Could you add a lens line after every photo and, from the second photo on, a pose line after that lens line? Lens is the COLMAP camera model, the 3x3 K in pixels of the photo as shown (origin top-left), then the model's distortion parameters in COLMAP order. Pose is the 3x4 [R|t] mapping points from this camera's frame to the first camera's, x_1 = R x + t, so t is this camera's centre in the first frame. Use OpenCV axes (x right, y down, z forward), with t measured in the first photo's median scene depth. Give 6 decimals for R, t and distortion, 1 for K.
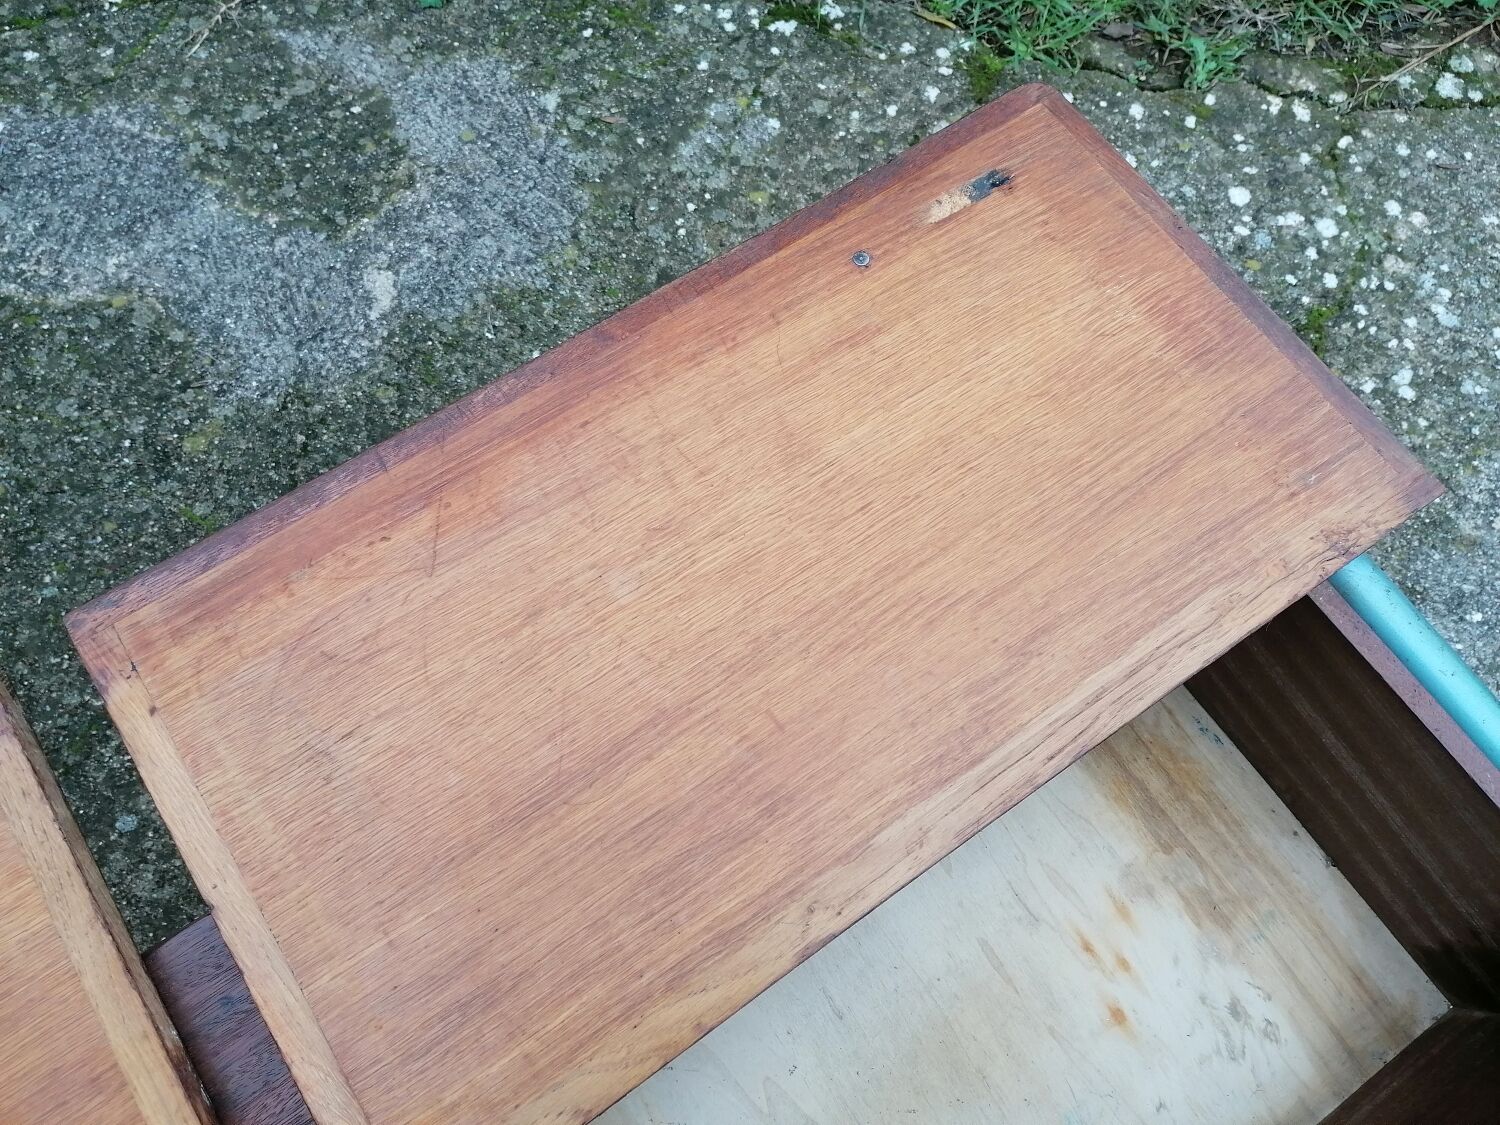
lens RADIAL K [[1116.5, 0, 750.6], [0, 1116.5, 558.0], [0, 0, 1]] dist [0.090621, -0.110693]
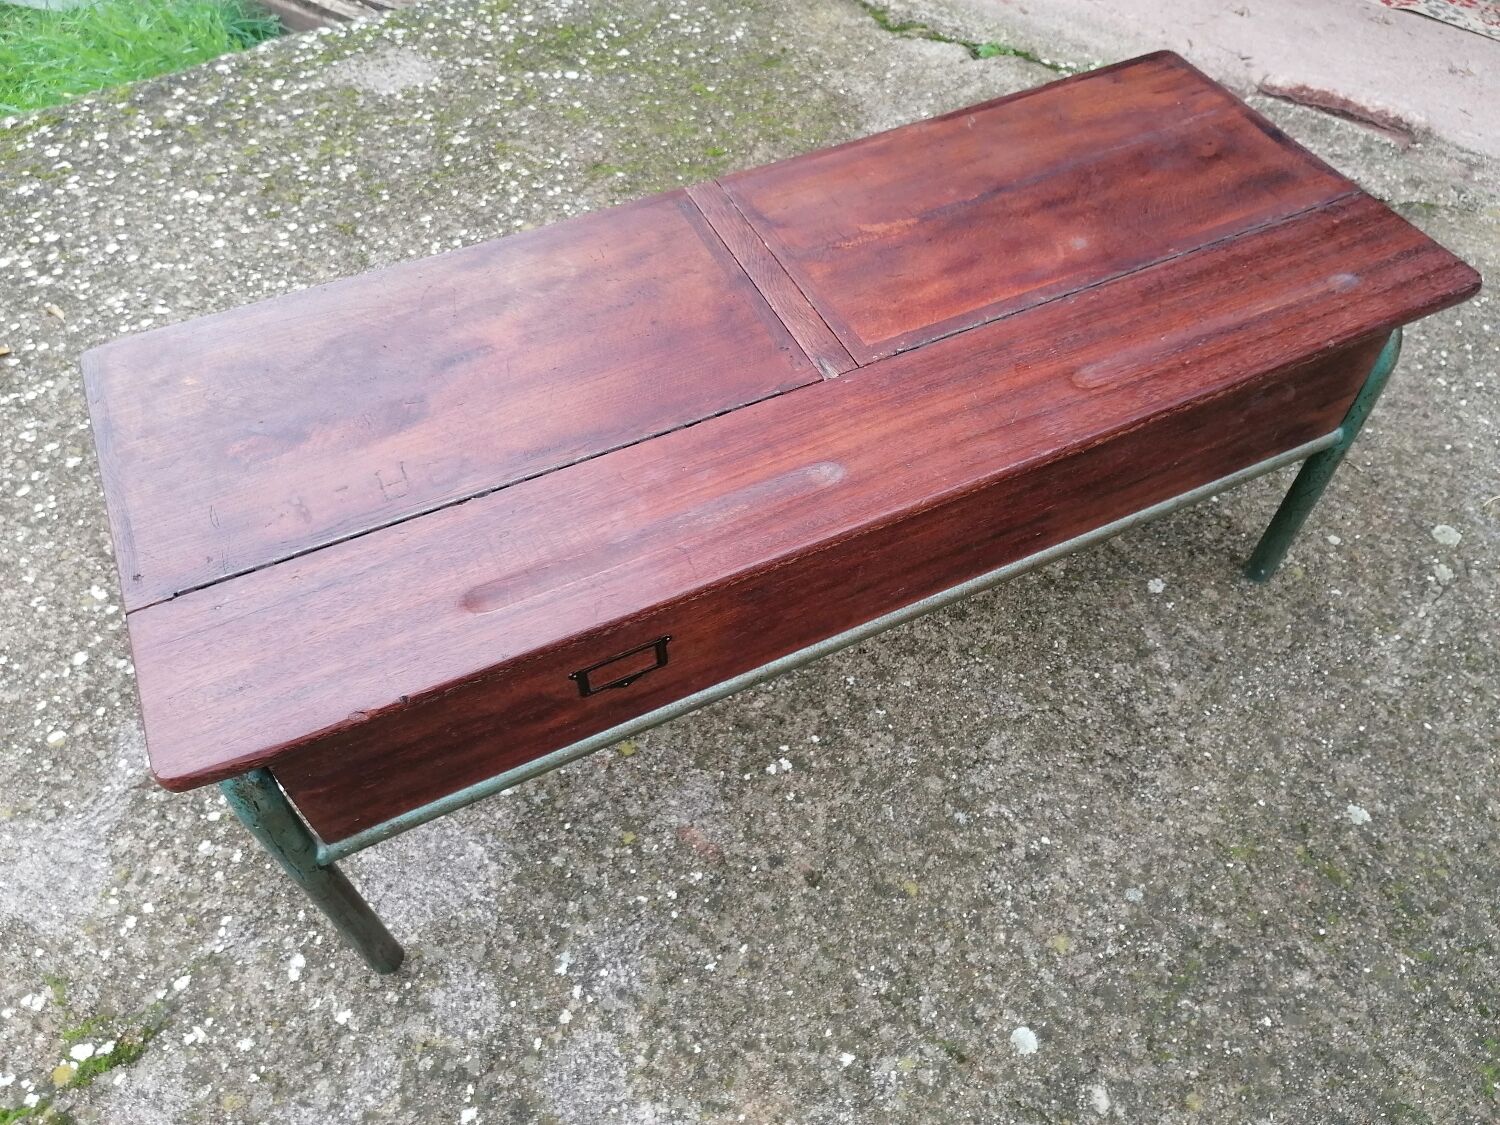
lens RADIAL K [[1116.5, 0, 749.2], [0, 1116.5, 561.7], [0, 0, 1]] dist [0.090621, -0.110693]
pose [[-0.987891, -0.136856, 0.073084, -0.233810], [0.134826, -0.524205, 0.840851, -0.903072], [-0.076765, 0.840523, 0.536310, 0.085209]]
